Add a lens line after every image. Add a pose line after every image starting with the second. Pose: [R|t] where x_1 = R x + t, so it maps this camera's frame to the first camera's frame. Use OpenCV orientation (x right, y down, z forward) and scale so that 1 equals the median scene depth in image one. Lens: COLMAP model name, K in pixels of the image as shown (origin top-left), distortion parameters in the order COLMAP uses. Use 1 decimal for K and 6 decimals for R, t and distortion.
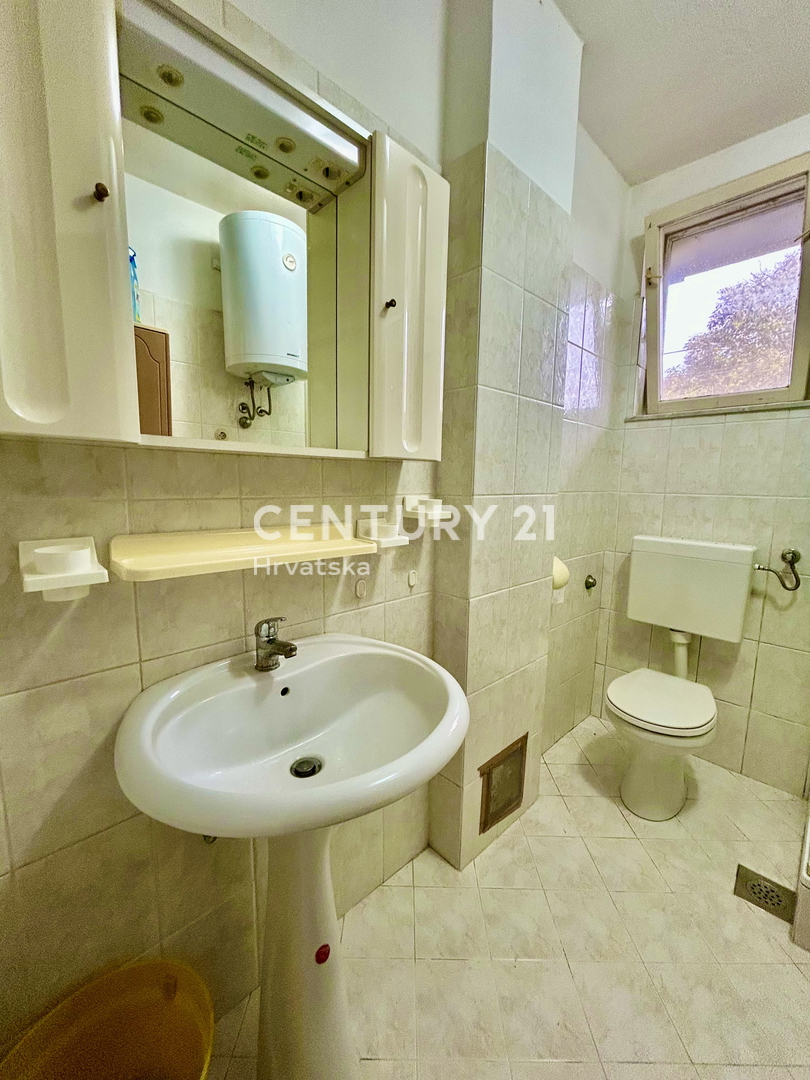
lens RADIAL K [[432.6, 0, 409.7], [0, 432.6, 538.7], [0, 0, 1]] dist [-0.001796, 0.001997]
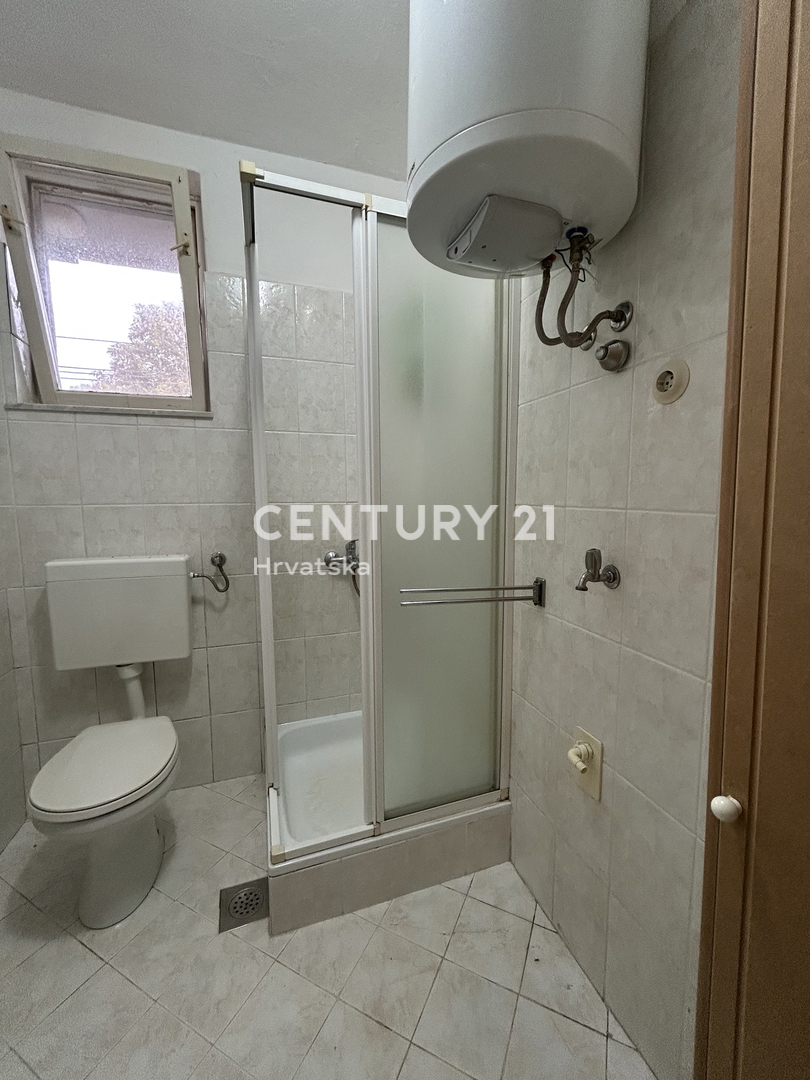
lens RADIAL K [[432.6, 0, 408.7], [0, 432.6, 537.3], [0, 0, 1]] dist [-0.001796, 0.001997]
pose [[0.435088, -0.108738, 0.893798, 0.141590], [0.132619, 0.989593, 0.055835, -0.009208], [-0.890568, 0.094241, 0.444981, 0.111835]]
